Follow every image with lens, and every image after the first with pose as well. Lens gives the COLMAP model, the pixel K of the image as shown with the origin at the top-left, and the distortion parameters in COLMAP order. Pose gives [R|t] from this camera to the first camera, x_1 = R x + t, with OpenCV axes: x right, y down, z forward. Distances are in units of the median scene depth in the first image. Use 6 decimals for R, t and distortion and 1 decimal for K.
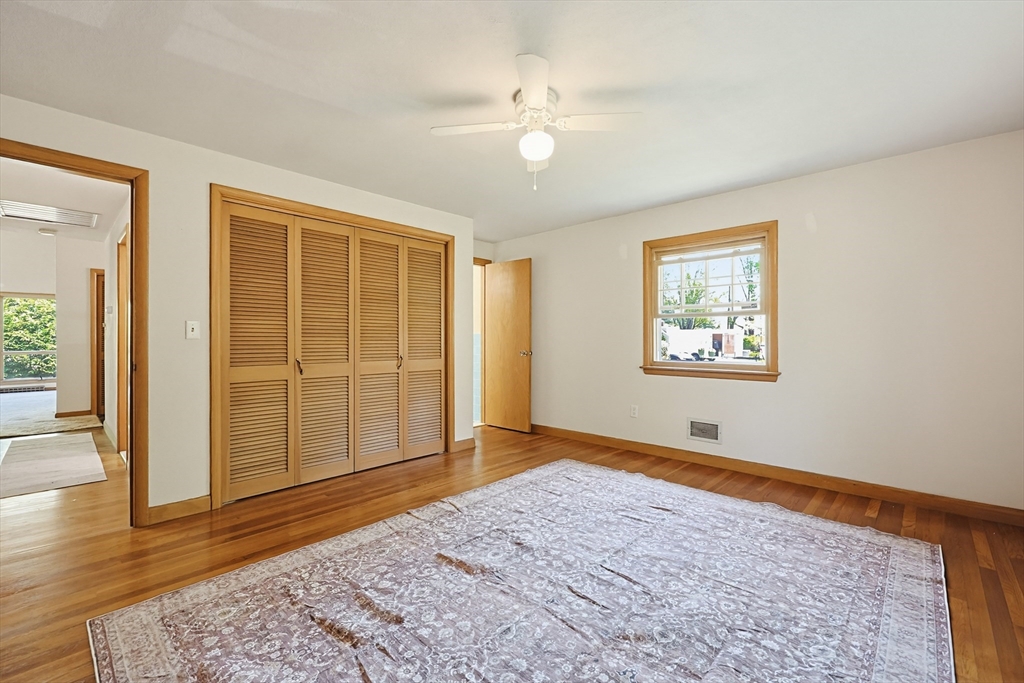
lens RADIAL K [[436.6, 0, 519.3], [0, 436.6, 328.5], [0, 0, 1]] dist [-0.002082, -0.000063]
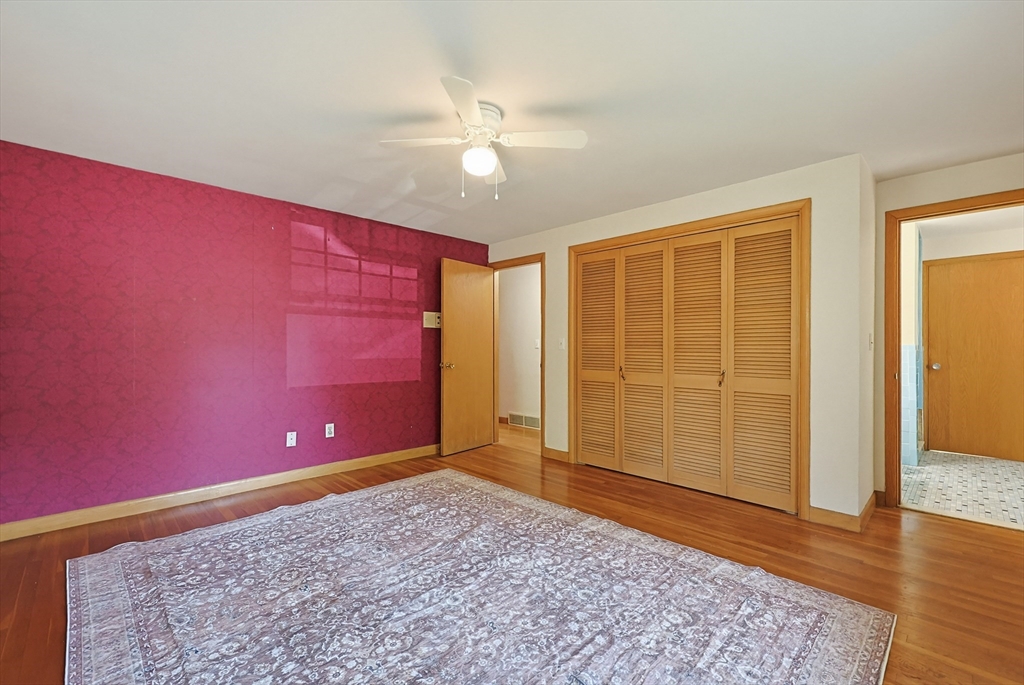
lens RADIAL K [[441.6, 0, 513.7], [0, 441.6, 338.0], [0, 0, 1]] dist [-0.000894, -0.000628]
pose [[-0.048535, -0.020778, -0.998605, 0.855590], [0.020775, 0.999546, -0.021807, 0.012996], [0.998605, -0.021805, -0.048081, 0.907254]]
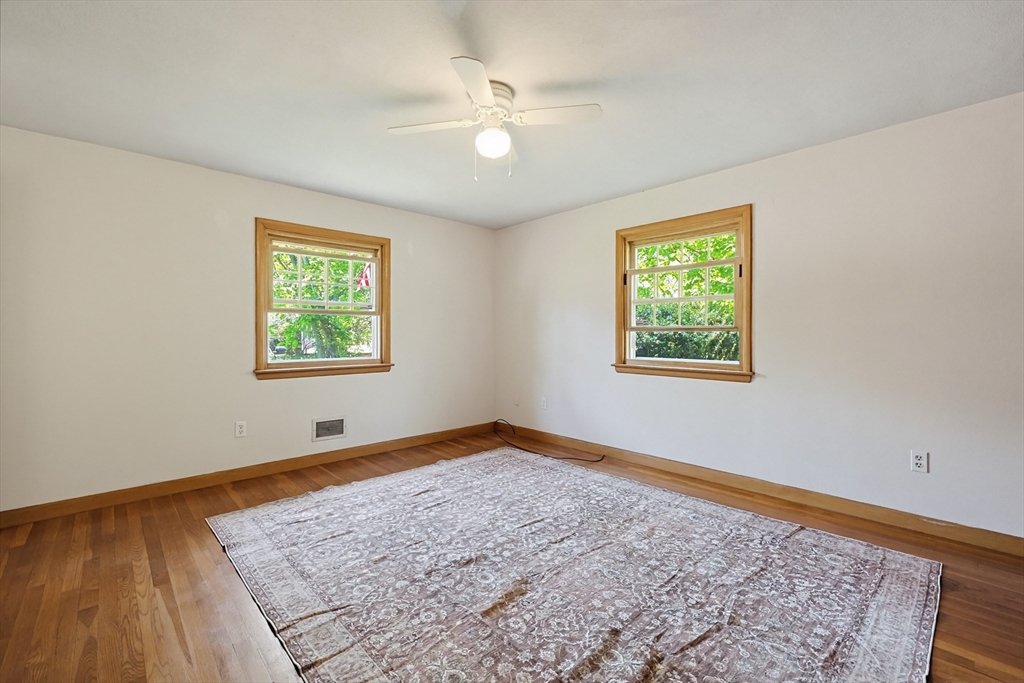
lens RADIAL K [[436.6, 0, 519.3], [0, 436.6, 328.5], [0, 0, 1]] dist [-0.002082, -0.000063]
pose [[0.062408, 0.012873, 0.997968, -0.760144], [-0.019812, 0.999736, -0.011657, 0.011801], [-0.997854, -0.019045, 0.062647, 0.706179]]
